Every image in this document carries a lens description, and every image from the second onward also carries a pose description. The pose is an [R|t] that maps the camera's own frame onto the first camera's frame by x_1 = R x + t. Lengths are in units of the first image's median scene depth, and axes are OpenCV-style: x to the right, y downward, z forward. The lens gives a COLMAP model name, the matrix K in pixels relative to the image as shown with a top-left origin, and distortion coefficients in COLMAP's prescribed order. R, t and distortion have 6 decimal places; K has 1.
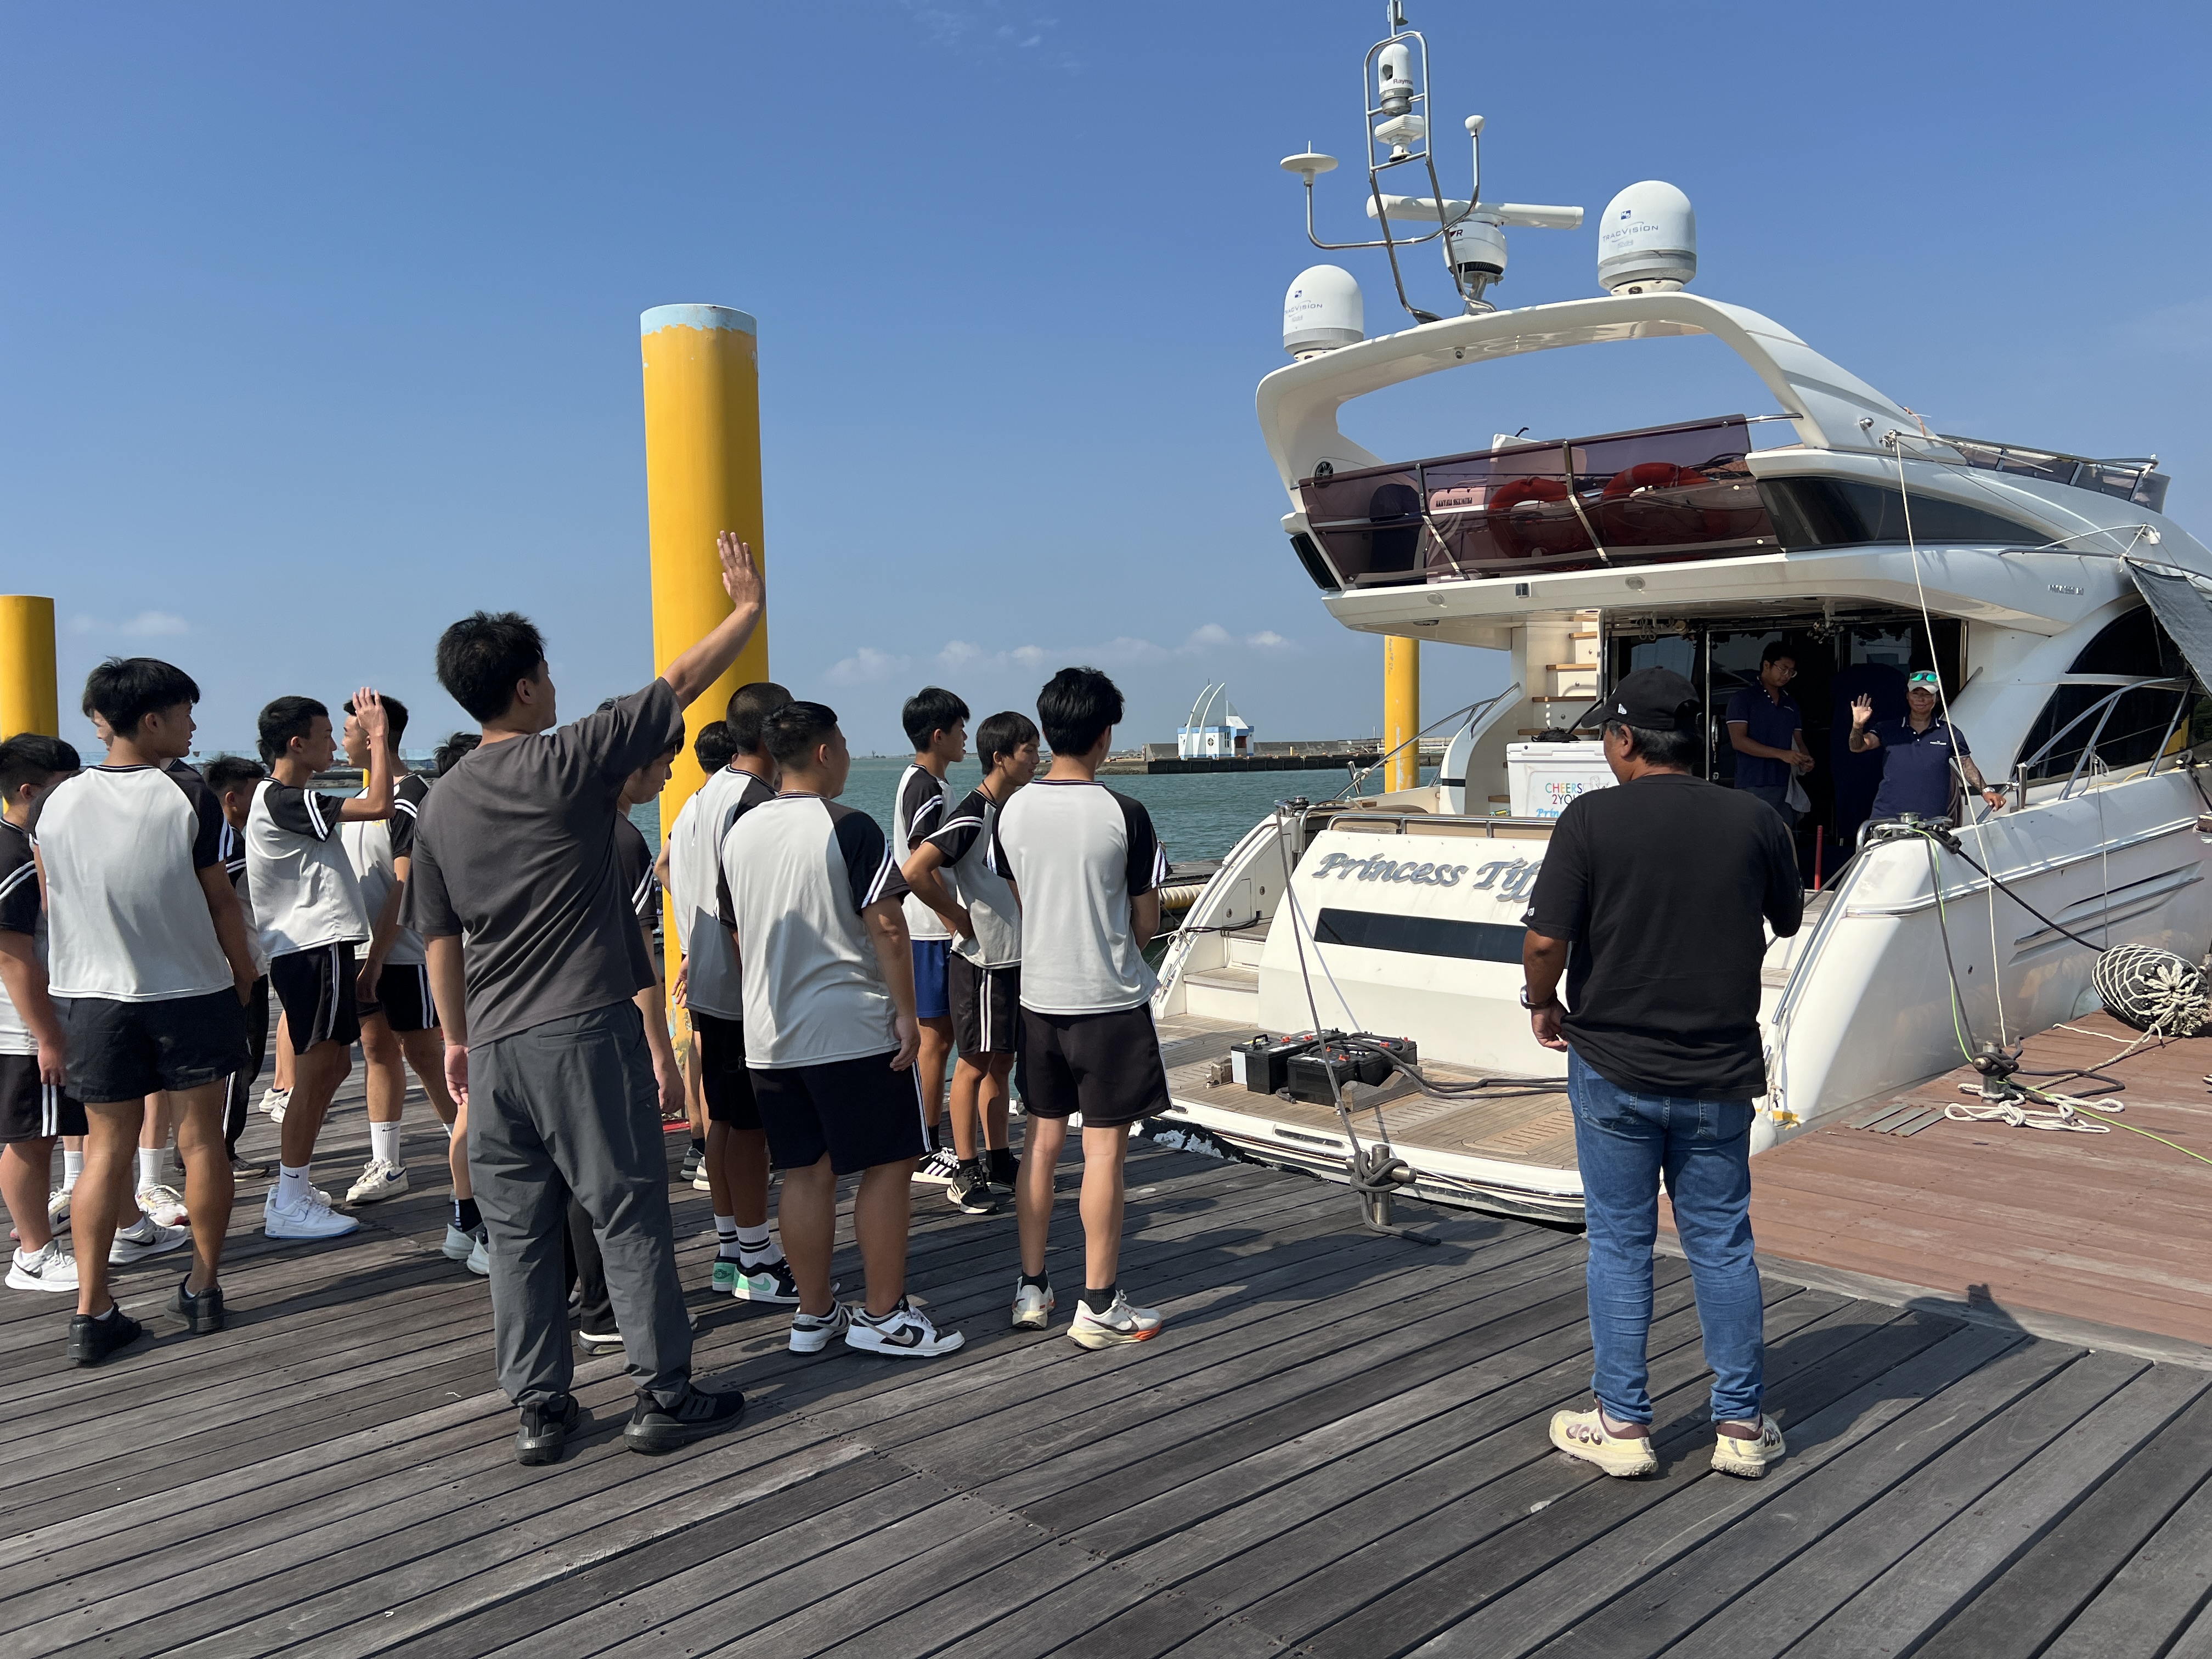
lens RADIAL K [[1663.6, 0, 1127.8], [0, 1663.6, 845.9], [0, 0, 1]] dist [0.039012, -0.041482]
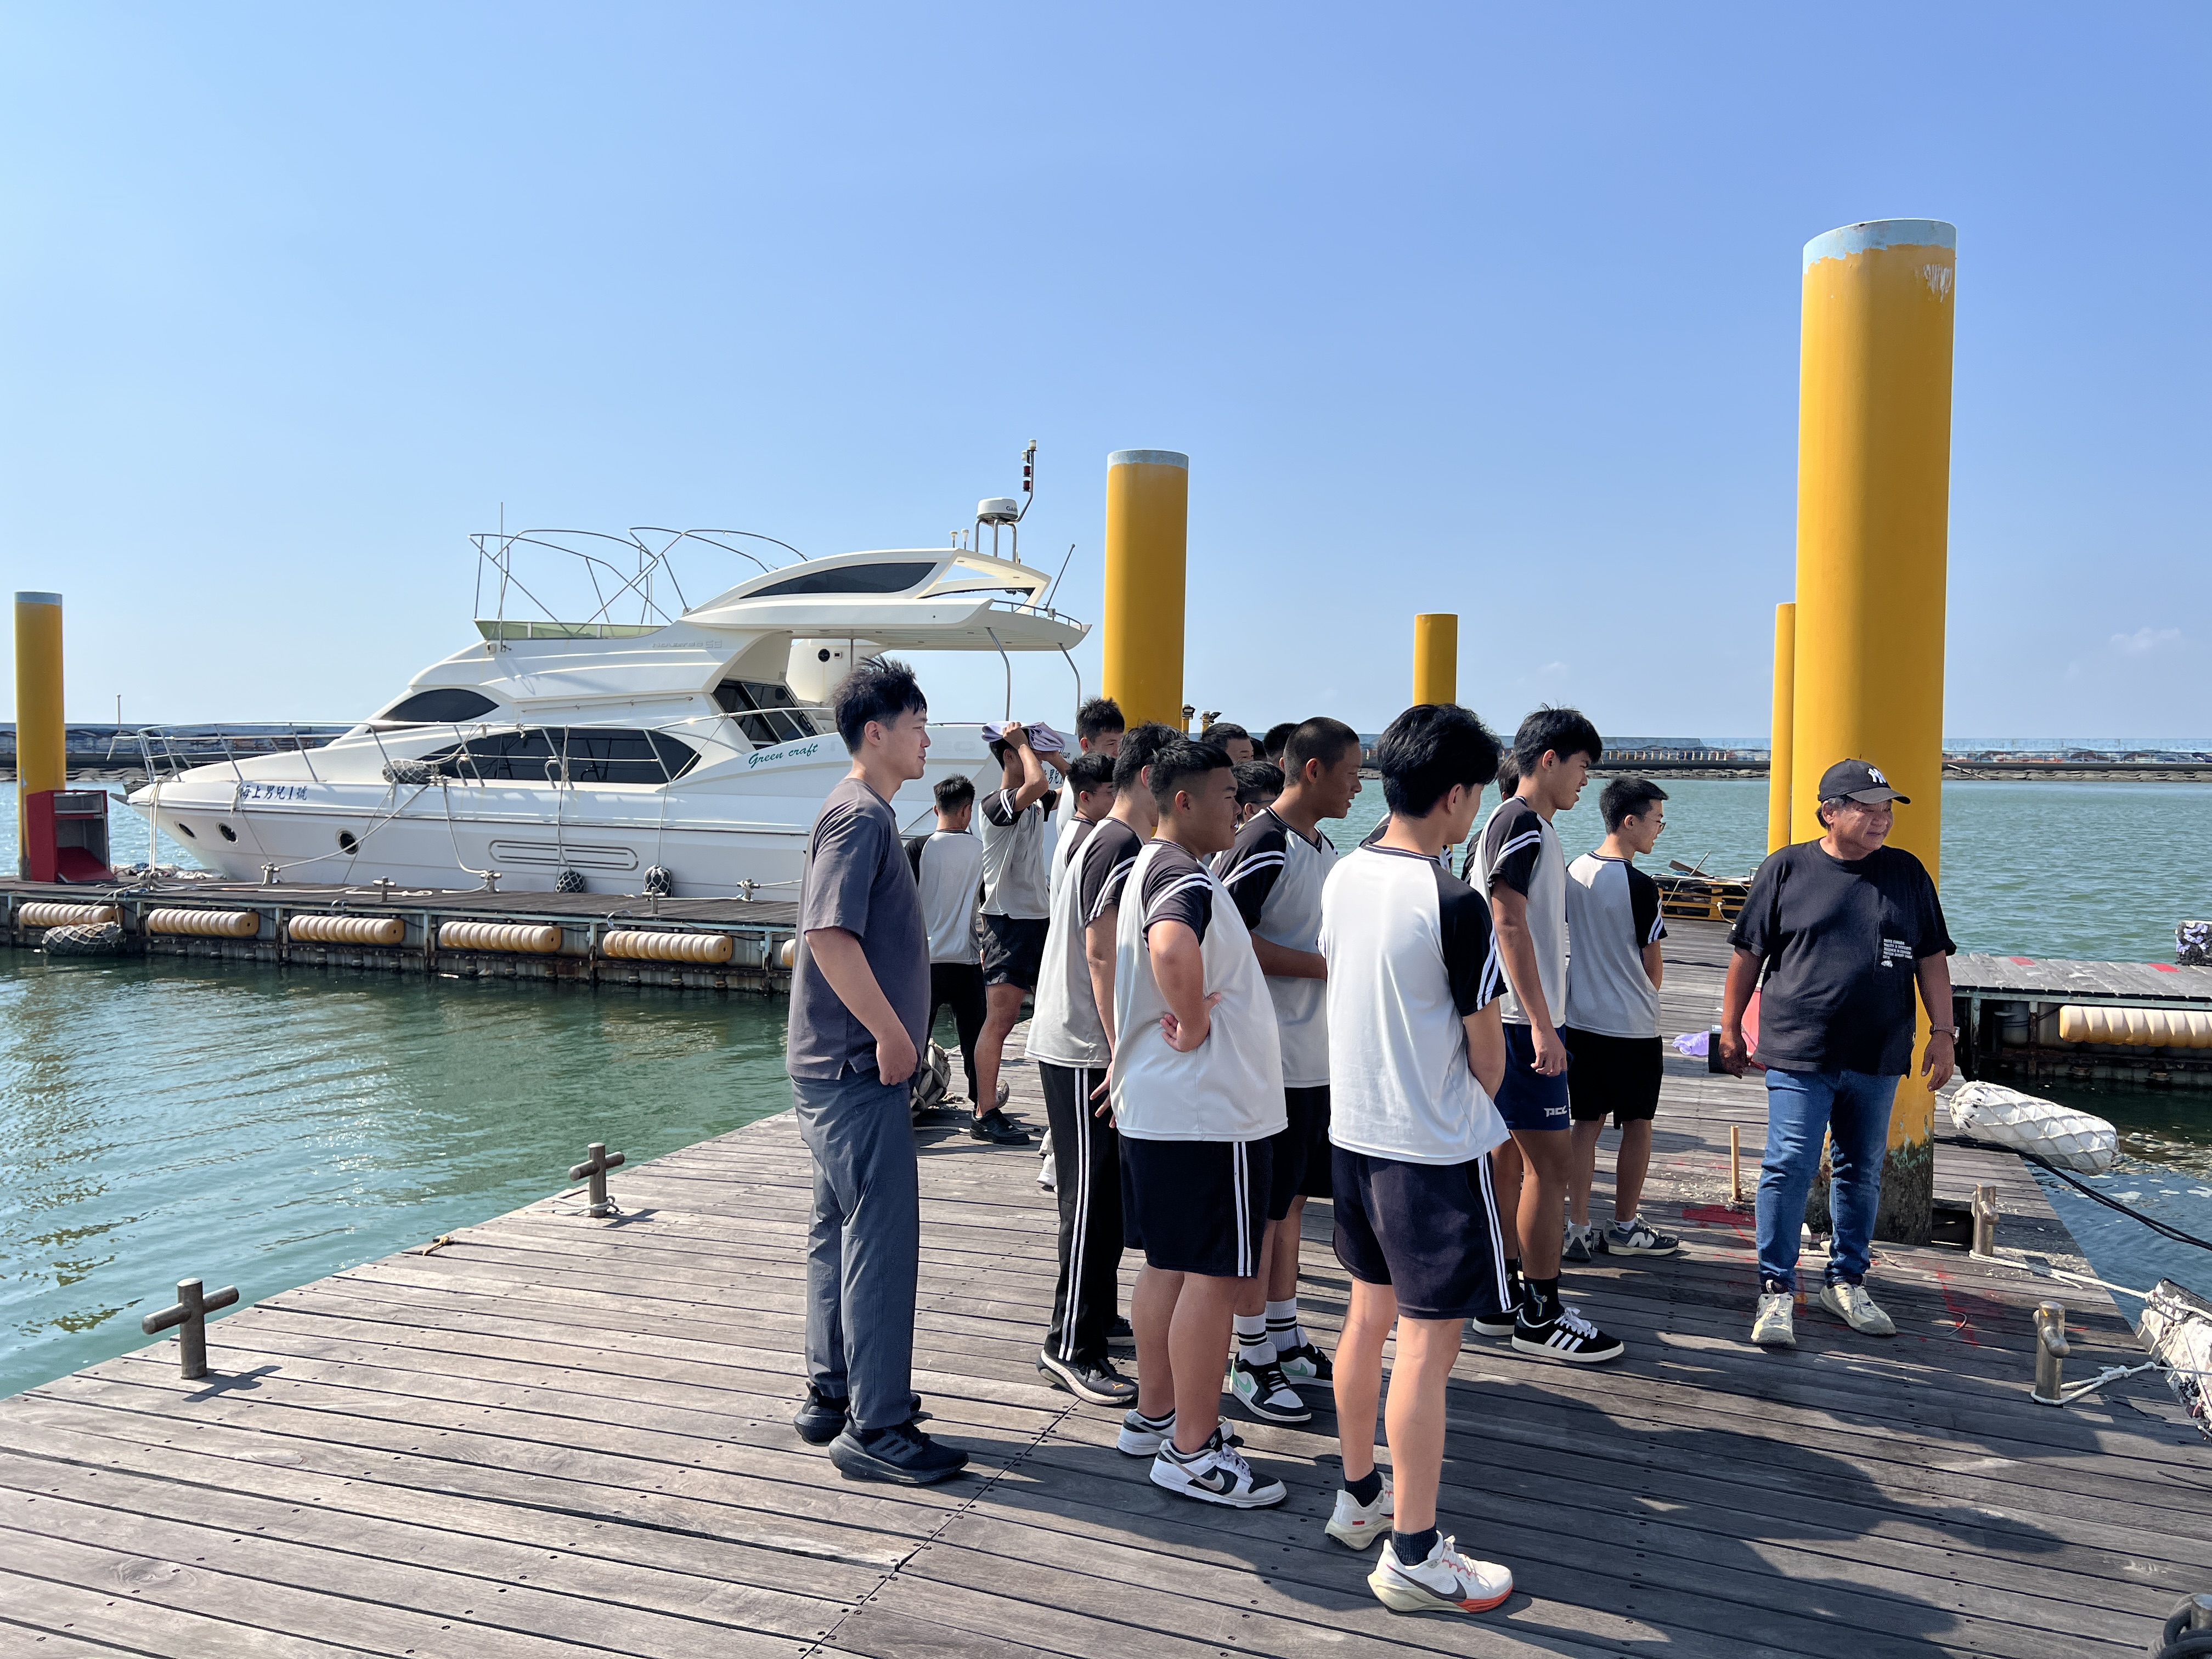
lens RADIAL K [[1663.6, 0, 1121.8], [0, 1663.6, 834.7], [0, 0, 1]] dist [0.039012, -0.041482]
pose [[0.420221, 0.067662, -0.904896, 0.255786], [-0.066056, 0.996851, 0.043862, -0.031561], [0.905014, 0.041342, 0.423368, 0.256653]]
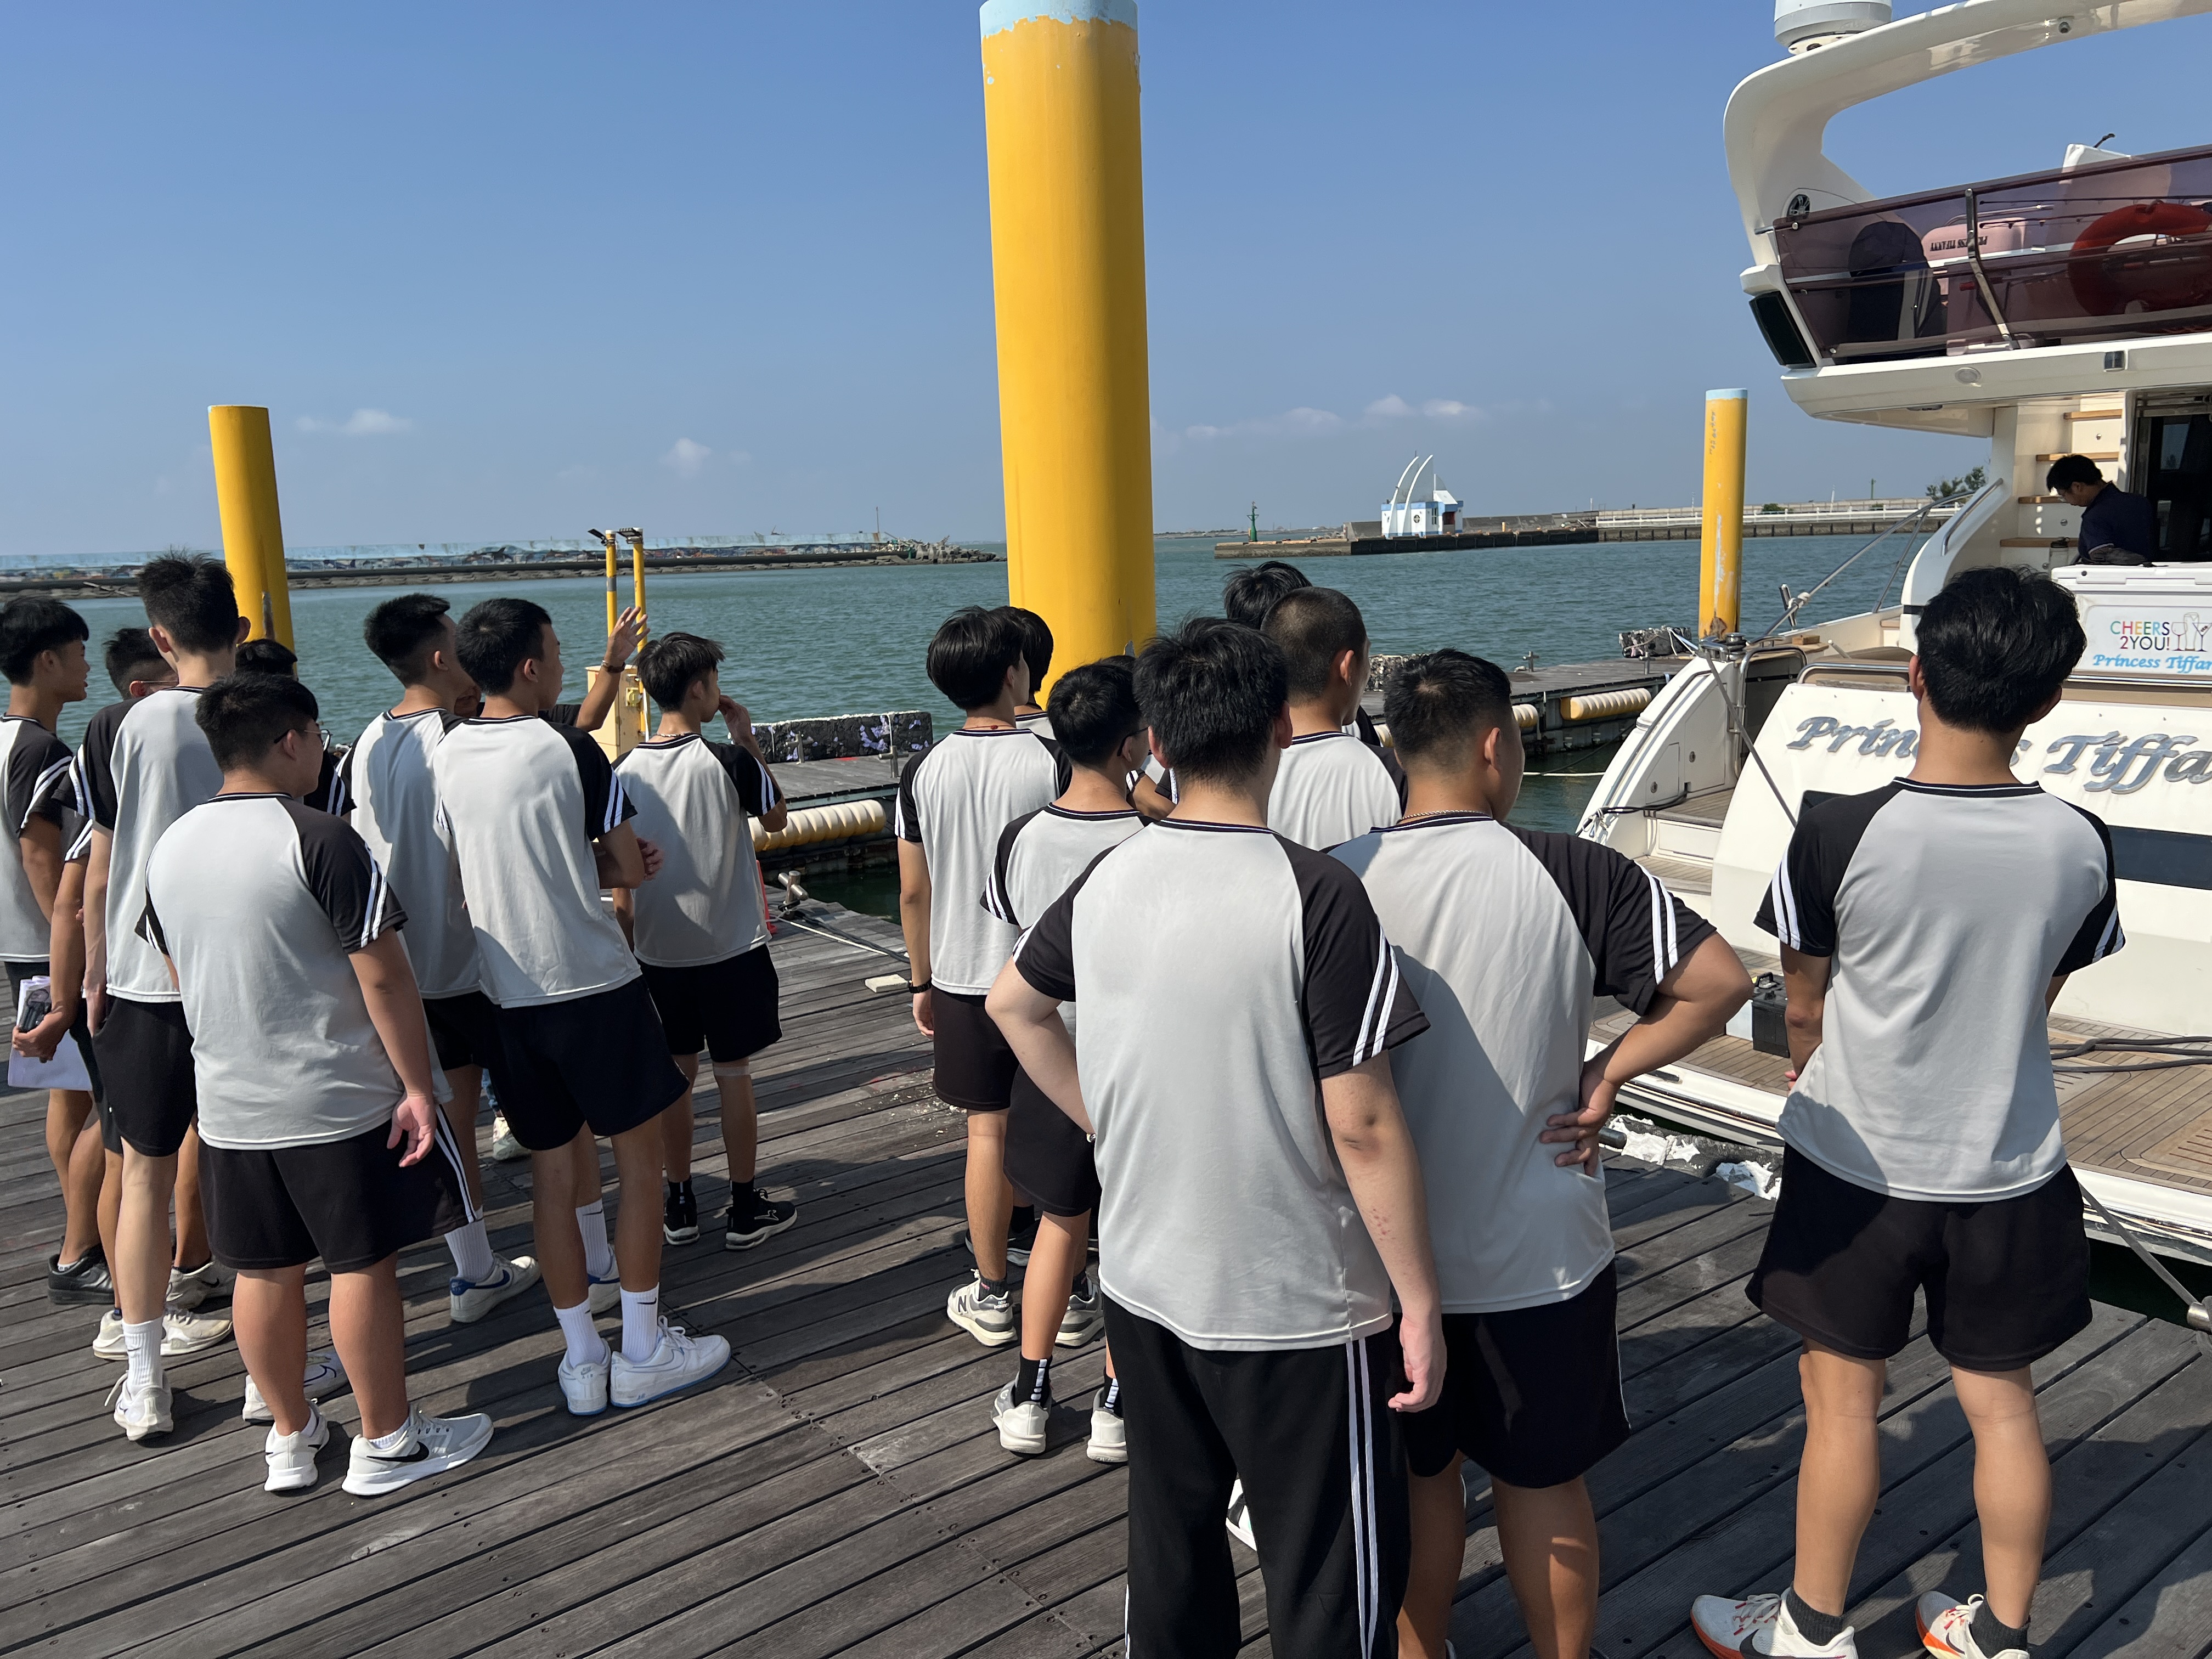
lens RADIAL K [[1663.6, 0, 1133.1], [0, 1663.6, 823.0], [0, 0, 1]] dist [0.039012, -0.041482]
pose [[0.993998, 0.001874, -0.109379, -0.110681], [0.011006, 0.993066, 0.117040, -0.042109], [0.108840, -0.117541, 0.987086, 0.195483]]
